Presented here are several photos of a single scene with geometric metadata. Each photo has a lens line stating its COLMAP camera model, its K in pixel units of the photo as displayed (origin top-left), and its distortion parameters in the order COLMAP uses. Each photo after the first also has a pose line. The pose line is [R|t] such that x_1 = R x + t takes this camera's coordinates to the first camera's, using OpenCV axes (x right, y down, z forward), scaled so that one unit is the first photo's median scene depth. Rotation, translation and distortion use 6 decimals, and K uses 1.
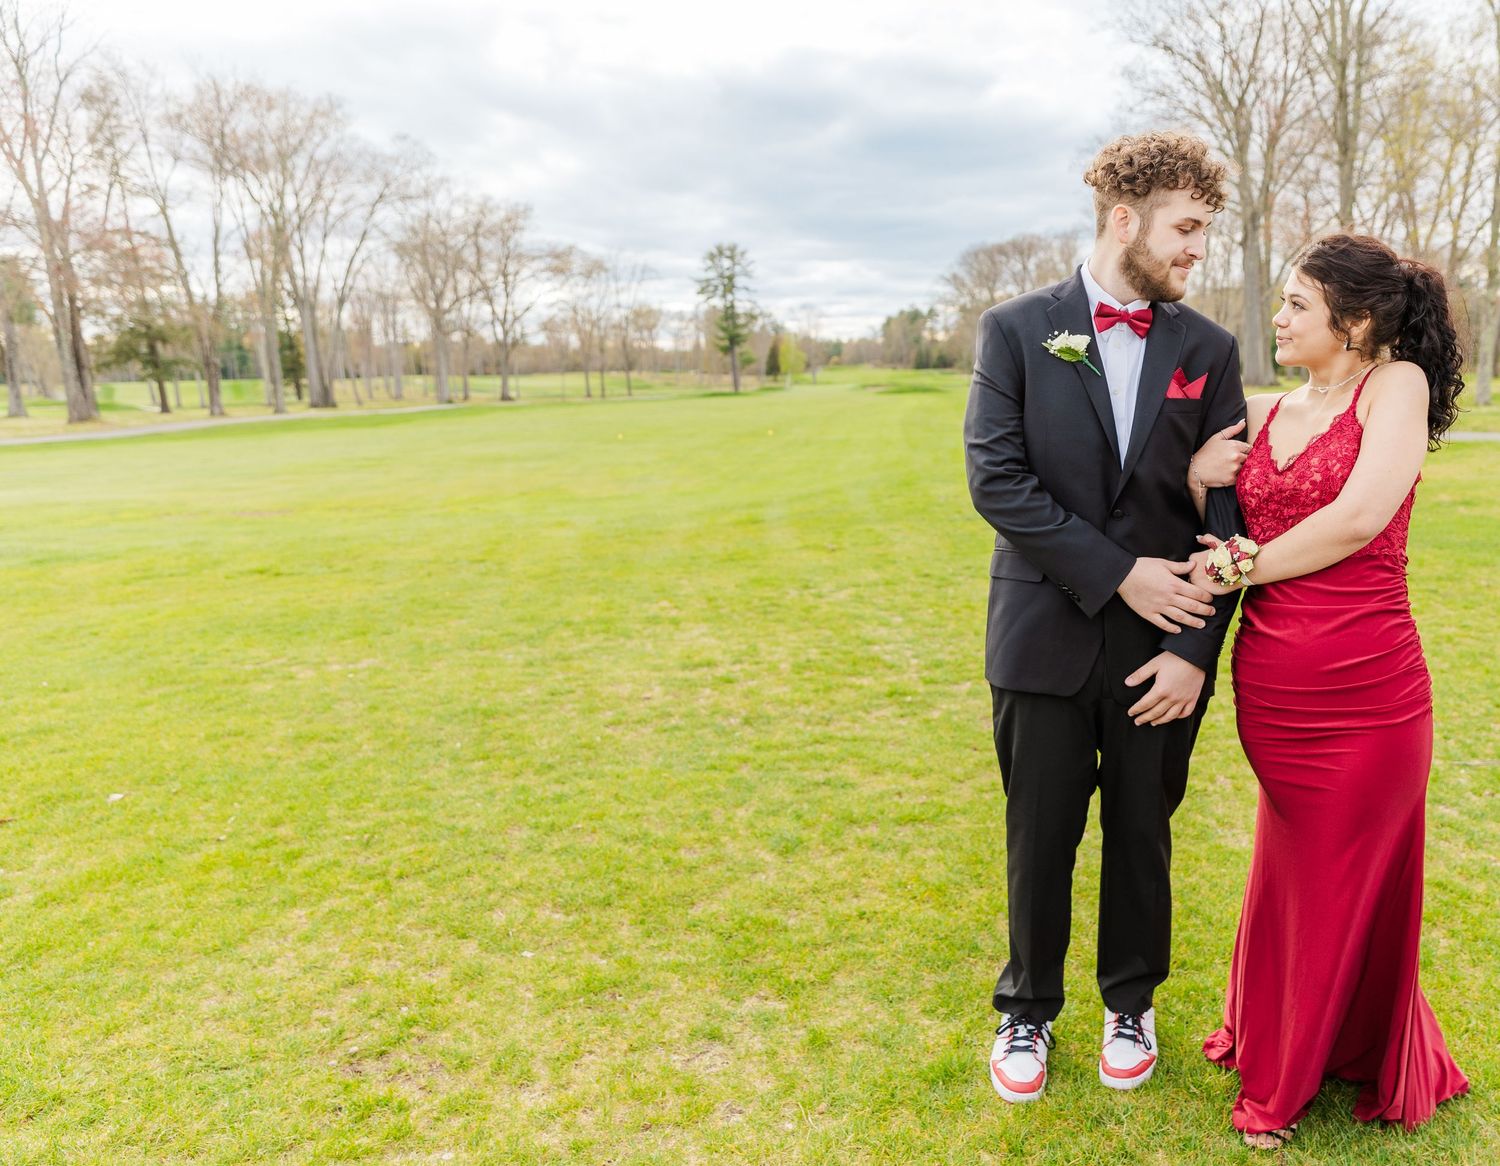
lens RADIAL K [[1227.6, 0, 893.3], [0, 1227.6, 634.2], [0, 0, 1]] dist [0.004256, -0.013255]
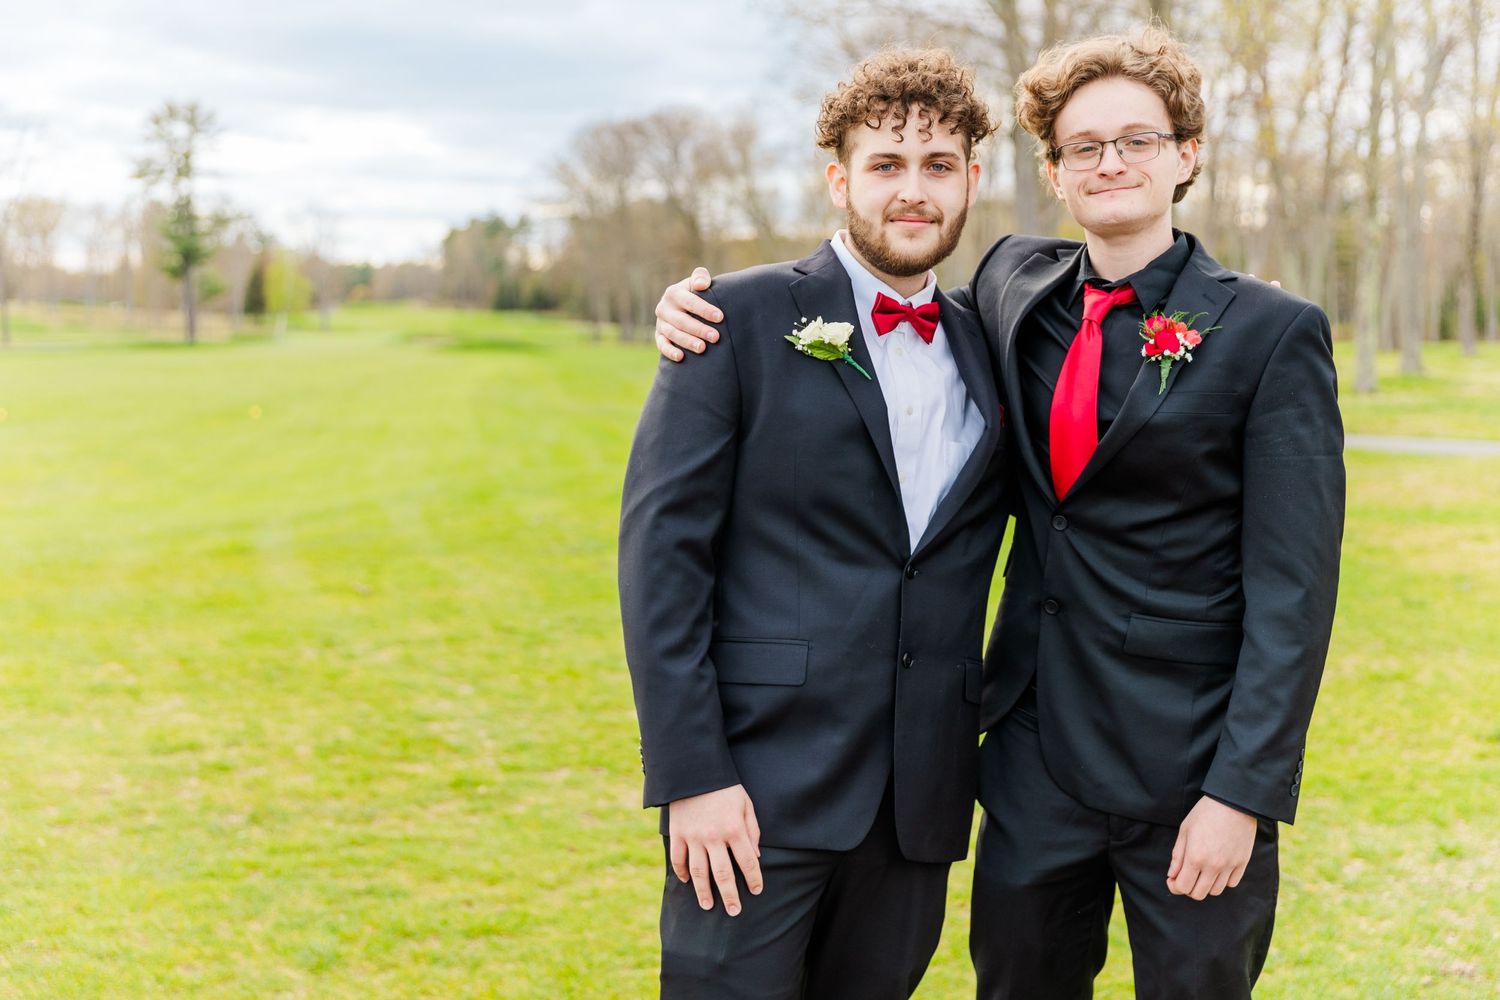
lens RADIAL K [[2068.5, 0, 721.8], [0, 2068.5, 491.6], [0, 0, 1]] dist [0.002847, 0.000000]
pose [[0.991665, 0.015749, 0.127875, -0.002697], [0.000549, 0.991976, -0.126429, 0.015317], [-0.128840, 0.125446, 0.983699, -0.108388]]
